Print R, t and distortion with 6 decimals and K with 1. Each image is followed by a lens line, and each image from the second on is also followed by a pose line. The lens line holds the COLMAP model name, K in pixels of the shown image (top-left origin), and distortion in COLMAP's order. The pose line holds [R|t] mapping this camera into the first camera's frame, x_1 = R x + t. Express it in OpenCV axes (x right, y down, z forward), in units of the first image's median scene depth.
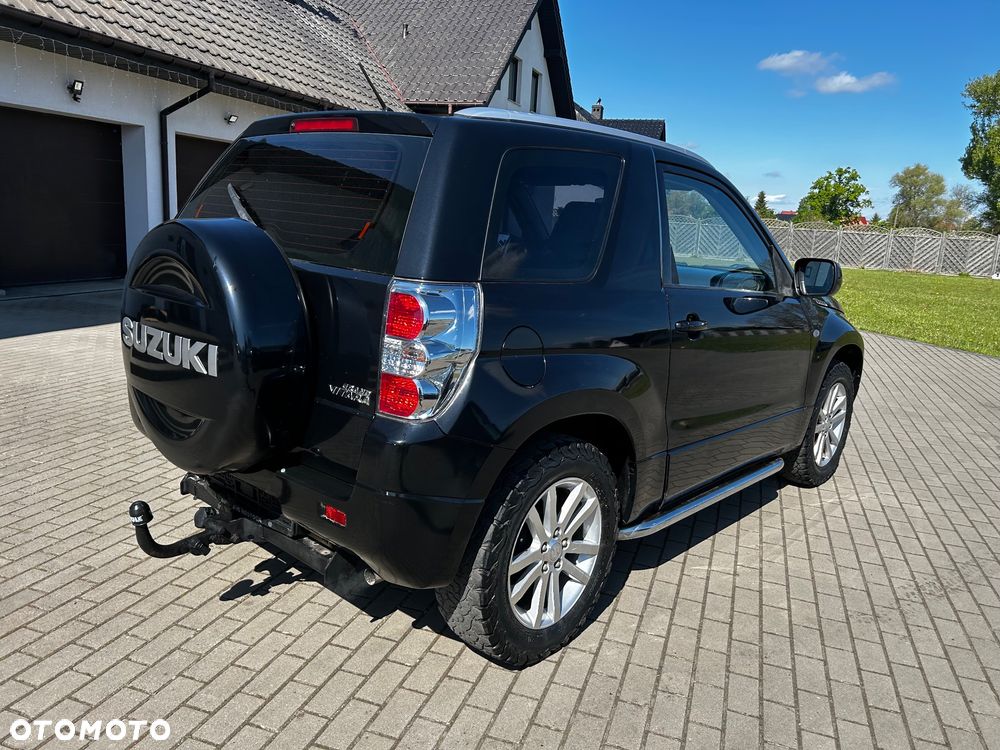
lens RADIAL K [[750.5, 0, 504.5], [0, 750.5, 359.4], [0, 0, 1]] dist [0.048680, -0.058213]
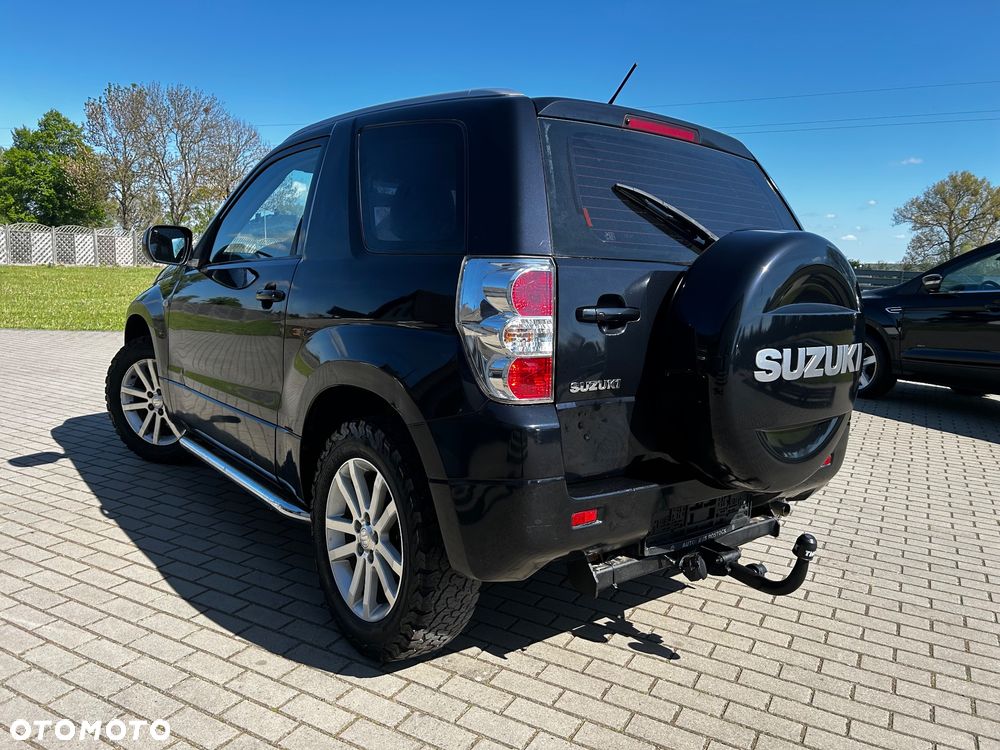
lens RADIAL K [[750.5, 0, 505.1], [0, 750.5, 375.9], [0, 0, 1]] dist [0.048680, -0.058213]
pose [[0.170889, -0.204952, 0.963738, -1.121287], [0.155722, 0.971451, 0.178979, -0.182969], [-0.972907, 0.119489, 0.197926, 0.919587]]
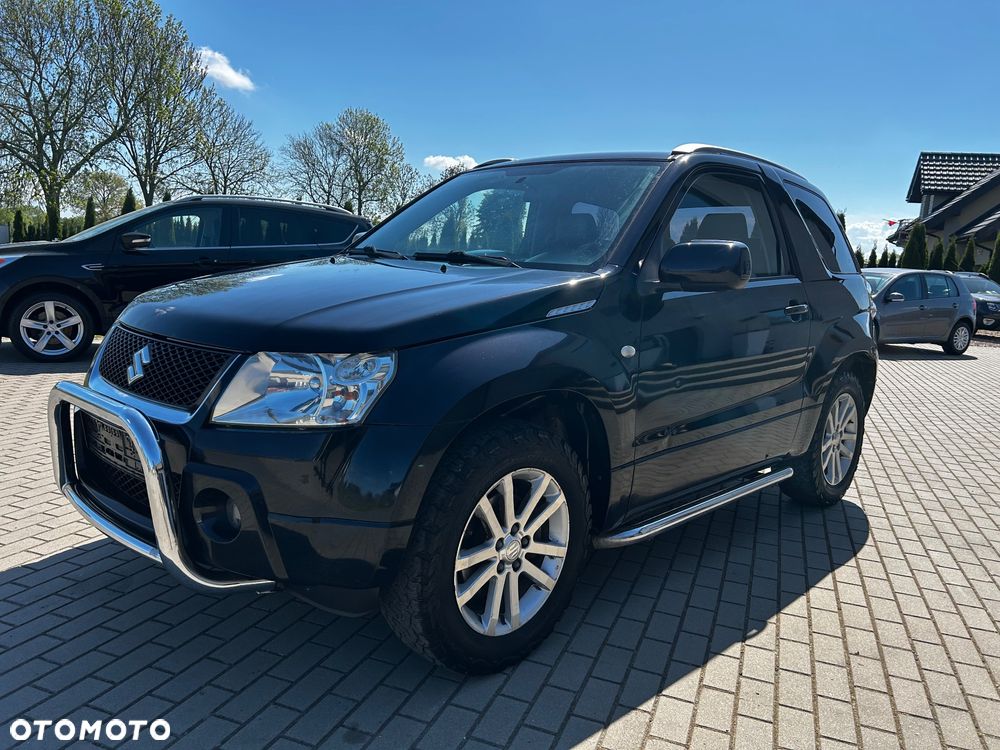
lens RADIAL K [[750.5, 0, 504.8], [0, 750.5, 377.5], [0, 0, 1]] dist [0.048680, -0.058213]
pose [[-0.991919, -0.126495, 0.009815, 0.198106], [-0.115985, 0.935415, 0.333986, -0.391946], [-0.051429, 0.330149, -0.942527, 2.545878]]
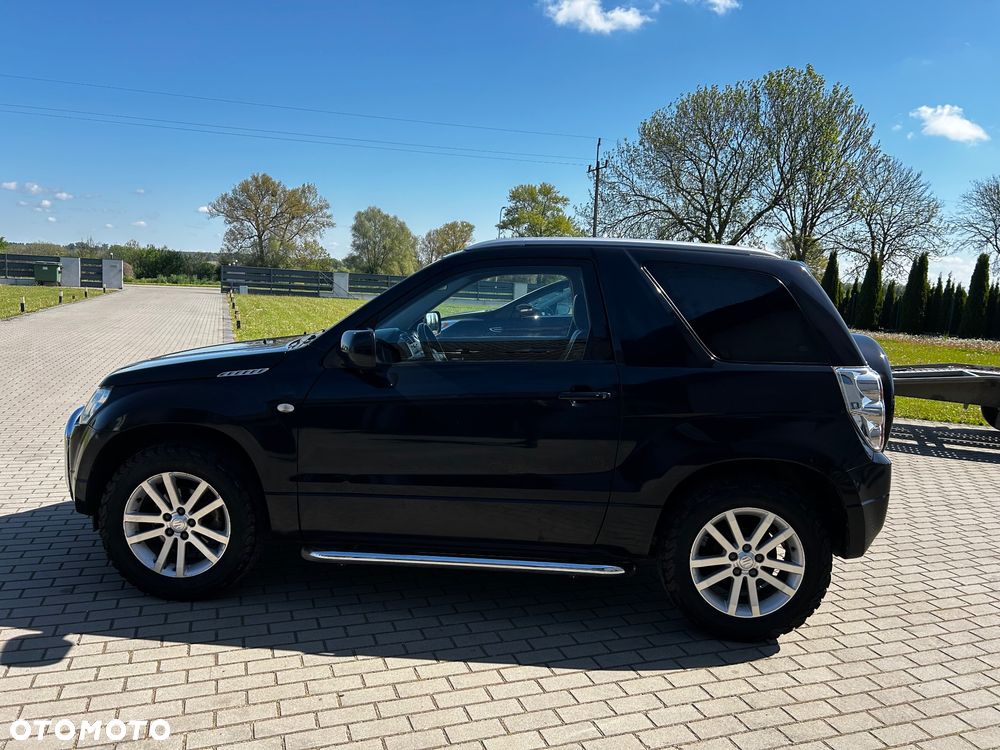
lens RADIAL K [[750.5, 0, 498.3], [0, 750.5, 376.3], [0, 0, 1]] dist [0.048680, -0.058213]
pose [[-0.625304, -0.194008, 0.755881, -0.980611], [0.055045, 0.955227, 0.290709, -0.513915], [-0.778437, 0.223390, -0.586628, 2.144134]]
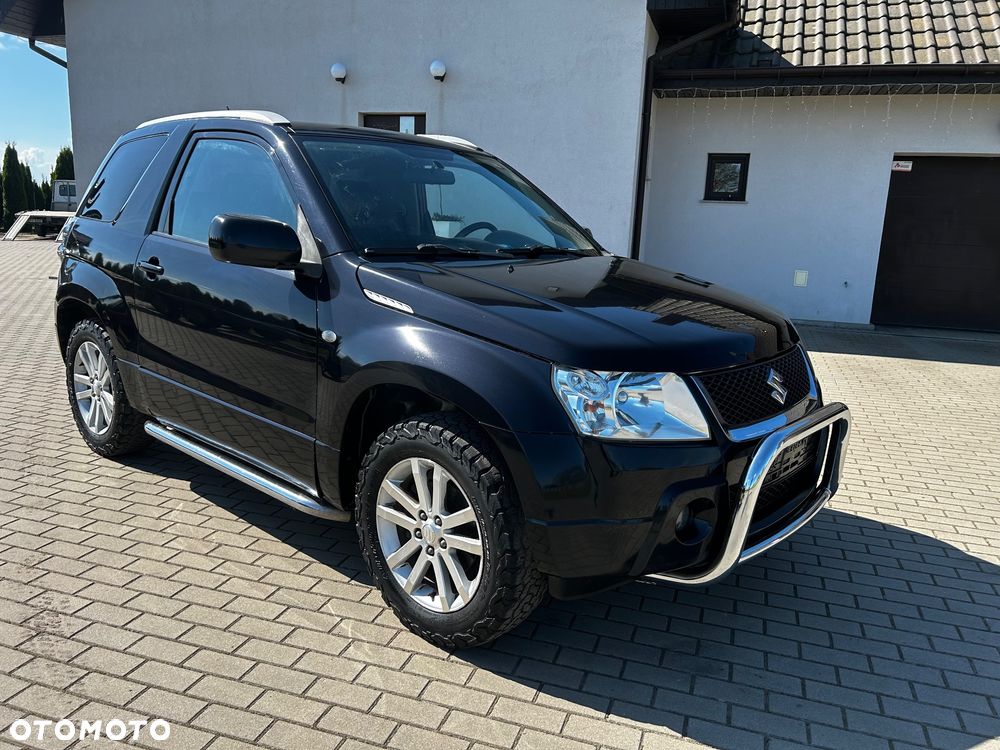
lens RADIAL K [[750.5, 0, 503.6], [0, 750.5, 371.9], [0, 0, 1]] dist [0.048680, -0.058213]
pose [[0.009671, 0.139544, -0.990169, 1.430264], [-0.229893, 0.964001, 0.133611, -0.169349], [0.973168, 0.226341, 0.041403, 1.502734]]
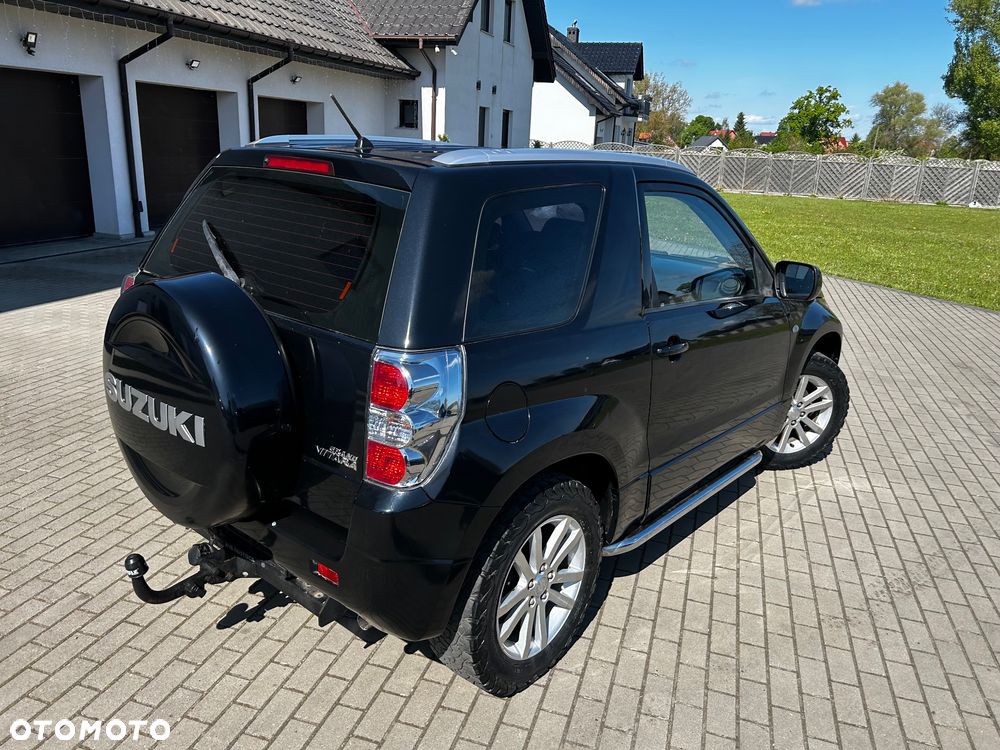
lens RADIAL K [[750.5, 0, 496.6], [0, 750.5, 362.0], [0, 0, 1]] dist [0.048680, -0.058213]
pose [[0.999626, -0.020928, 0.017611, -0.005283], [0.019138, 0.995169, 0.096292, -0.127577], [-0.019541, -0.095919, 0.995197, -0.000420]]
